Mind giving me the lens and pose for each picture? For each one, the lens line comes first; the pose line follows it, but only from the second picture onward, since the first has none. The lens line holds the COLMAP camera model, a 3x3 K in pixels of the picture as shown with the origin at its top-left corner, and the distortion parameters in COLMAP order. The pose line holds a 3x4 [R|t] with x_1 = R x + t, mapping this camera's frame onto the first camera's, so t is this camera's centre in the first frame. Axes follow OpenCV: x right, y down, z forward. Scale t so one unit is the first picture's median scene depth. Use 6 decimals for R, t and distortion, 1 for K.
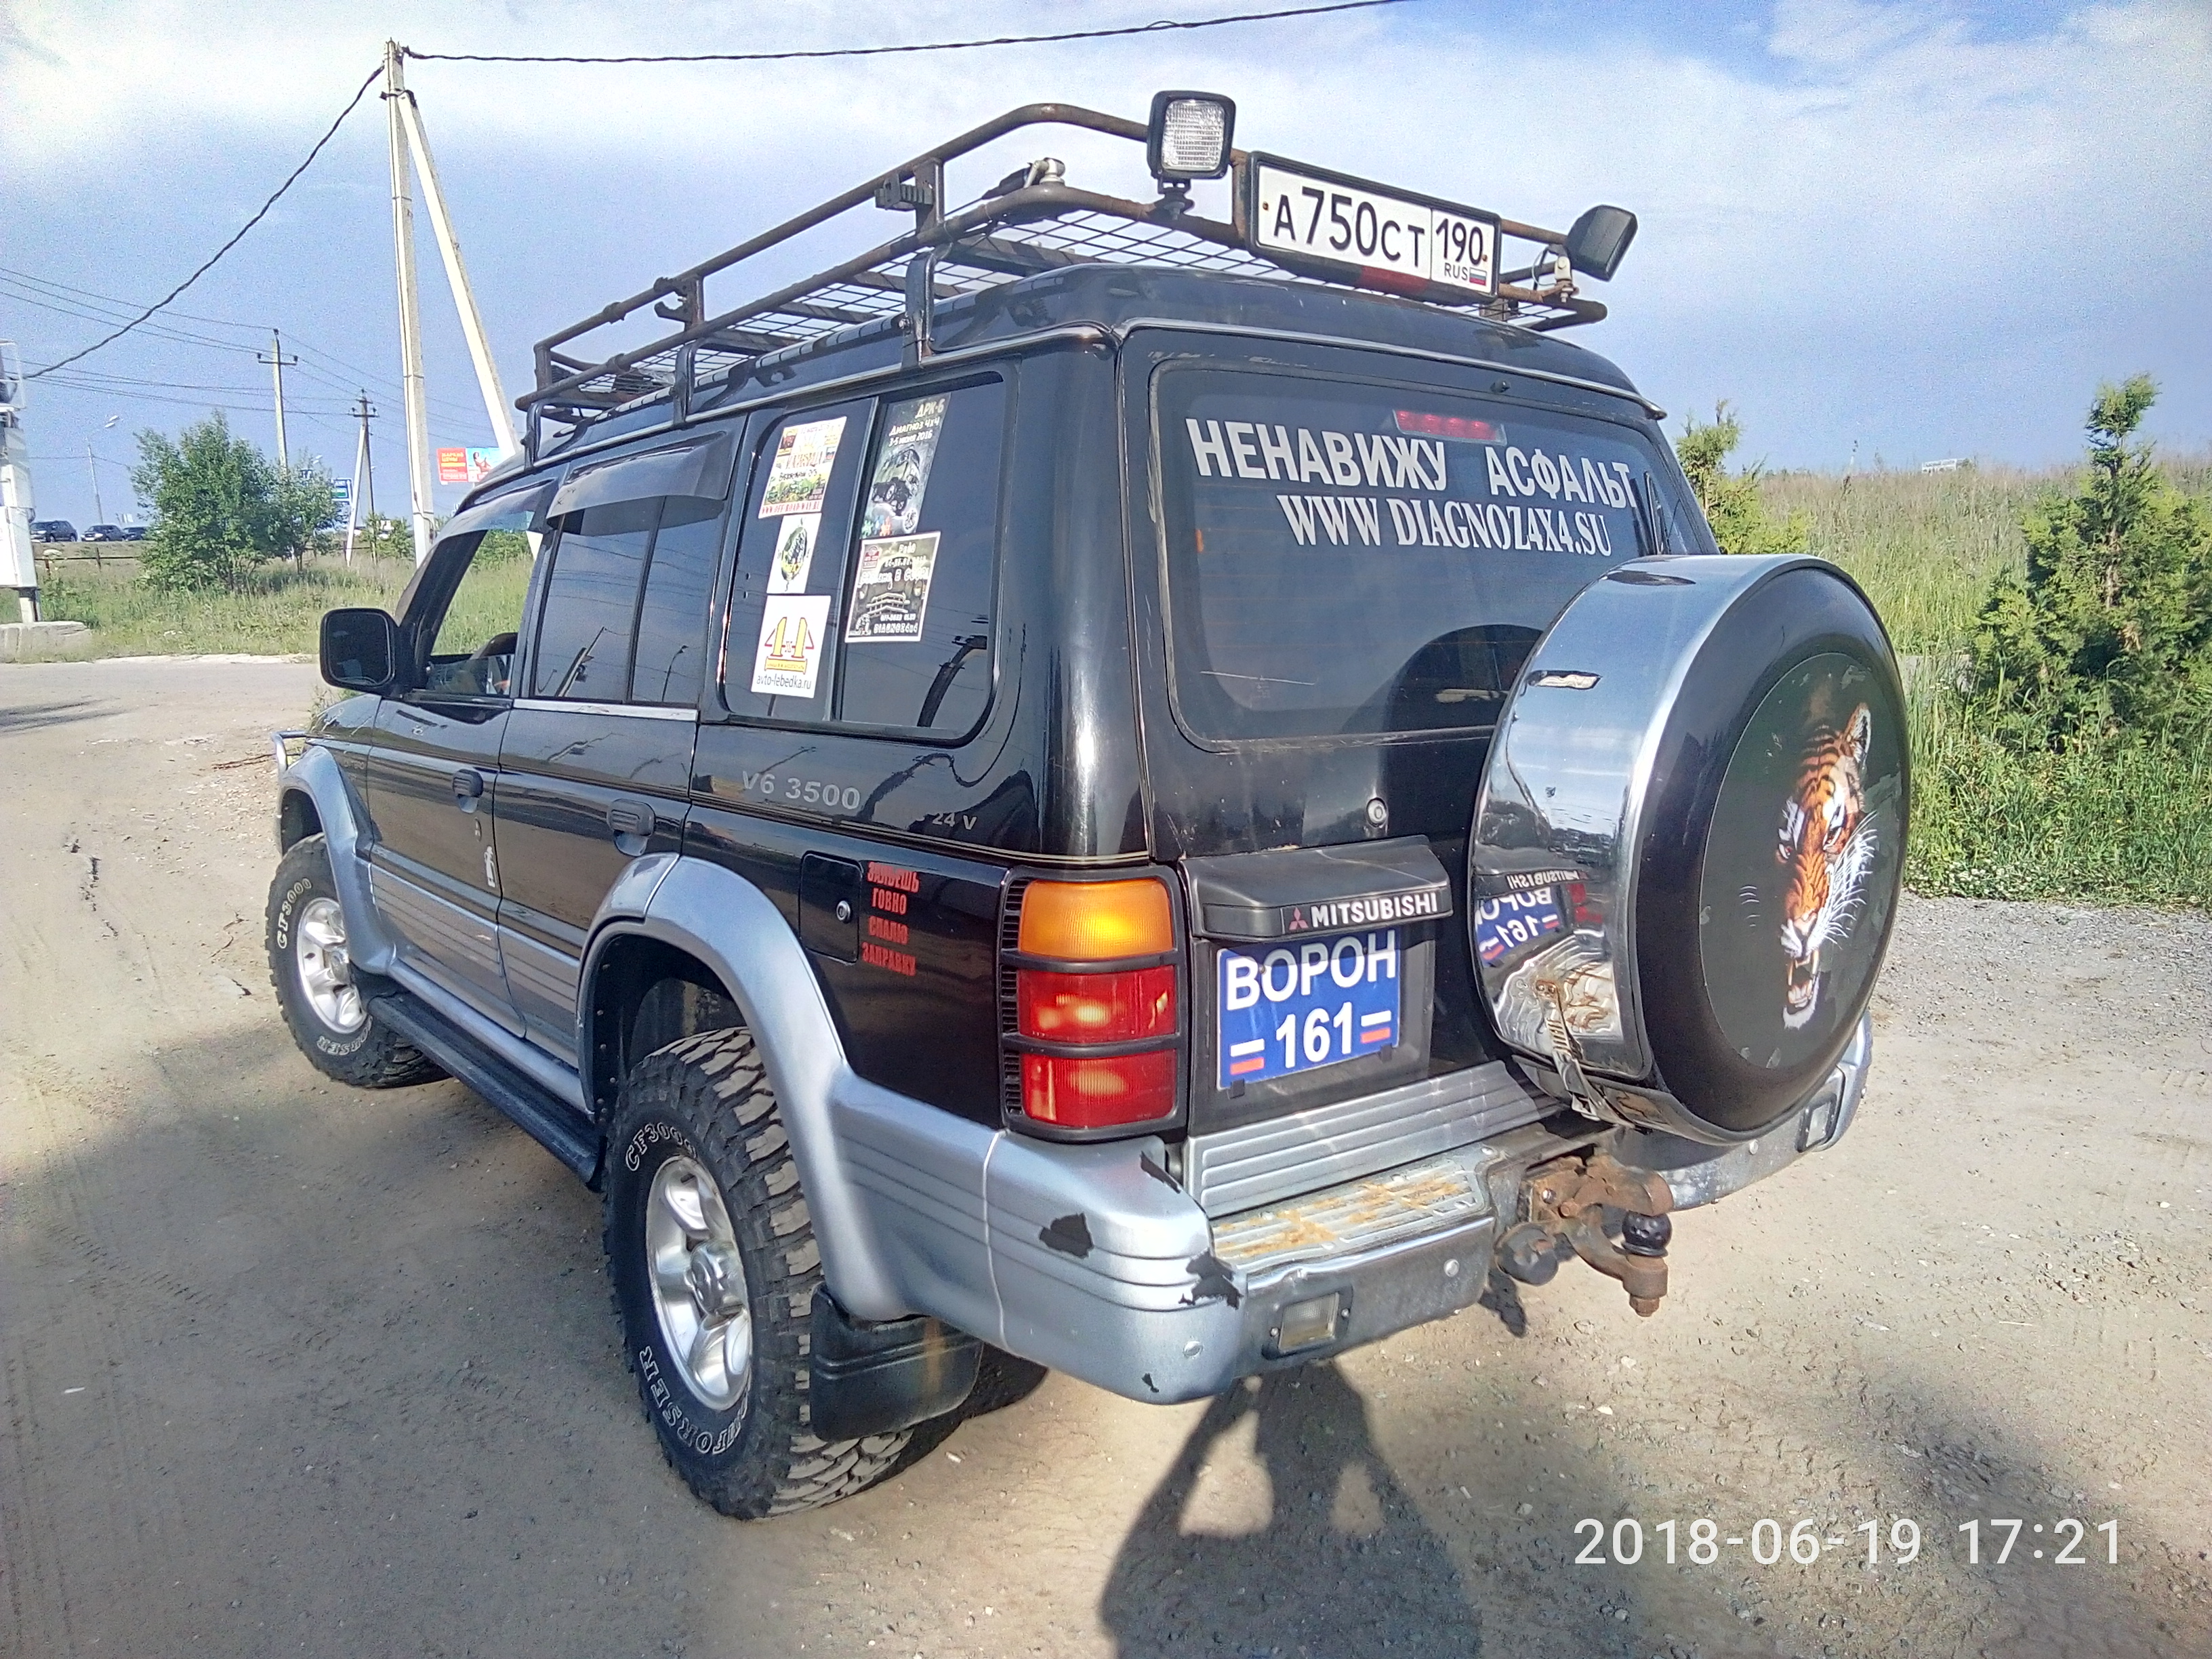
lens RADIAL K [[1583.6, 0, 1106.0], [0, 1583.6, 829.5], [0, 0, 1]] dist [0.000174, 0.000609]
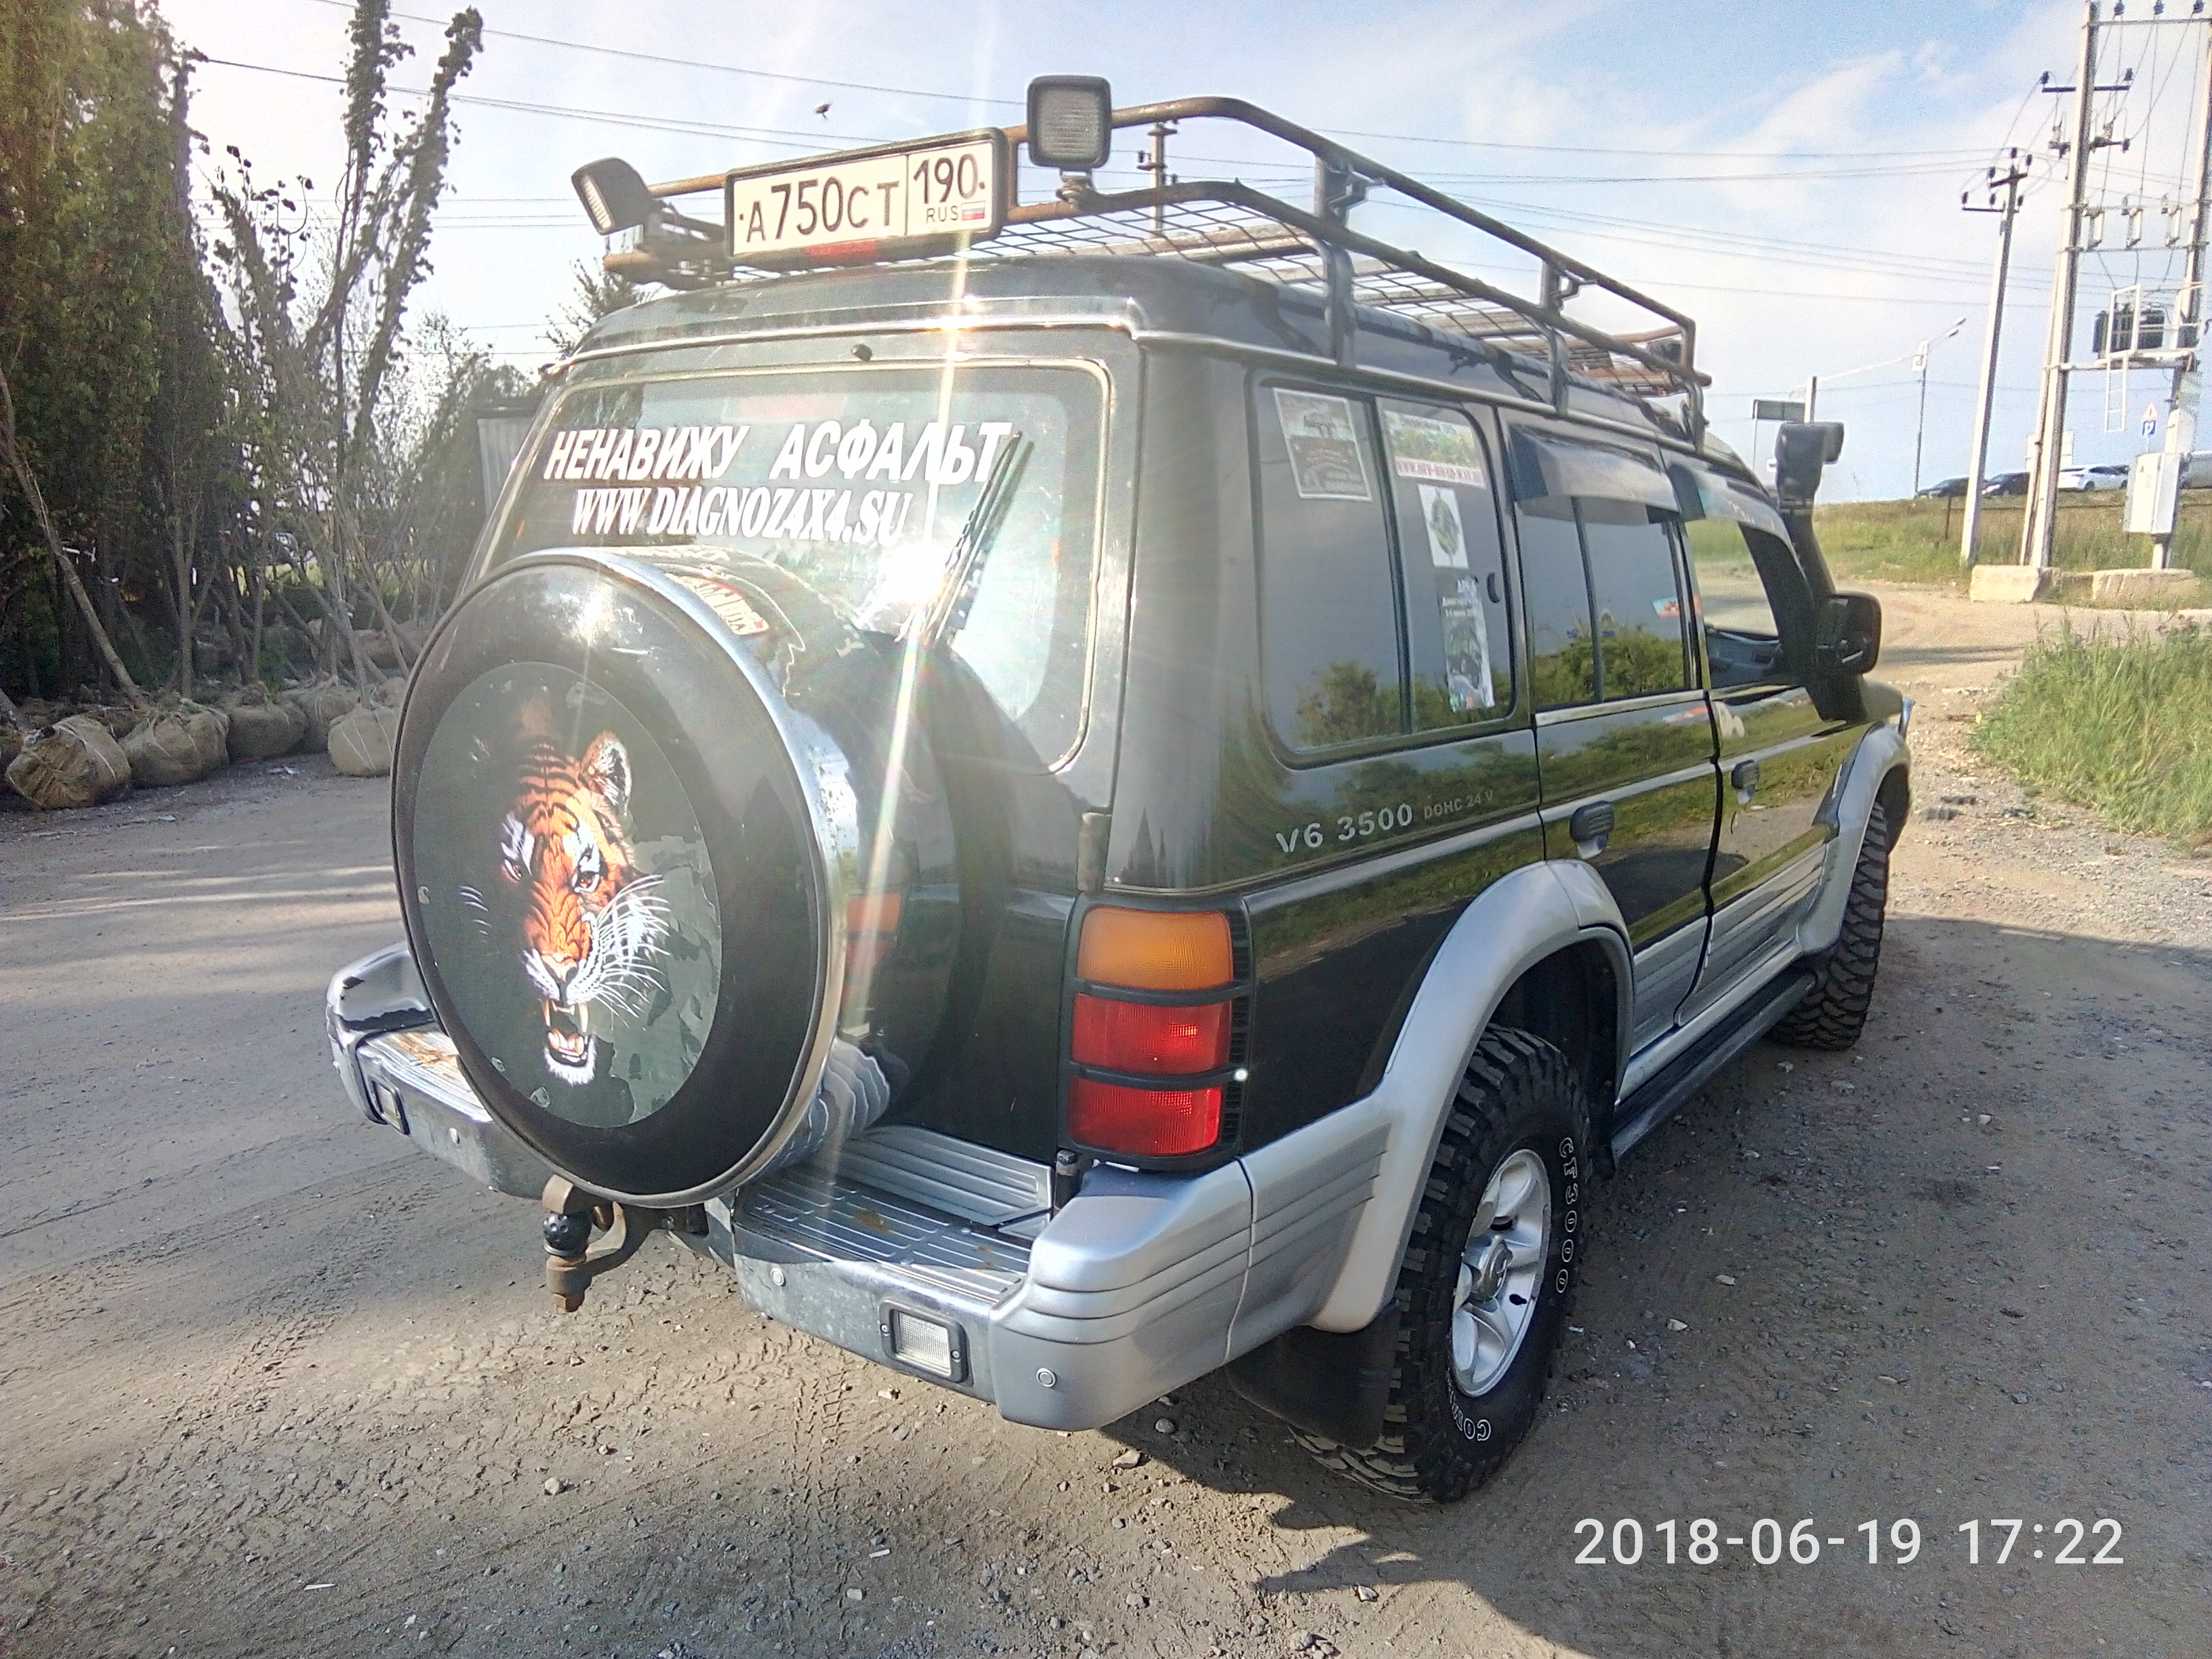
lens RADIAL K [[1587.4, 0, 1106.0], [0, 1587.4, 829.5], [0, 0, 1]] dist [0.022251, -0.001363]
pose [[0.236514, 0.186925, -0.953478, 1.258472], [-0.155277, 0.975979, 0.152820, -0.185353], [0.959140, 0.111909, 0.259858, 0.982543]]
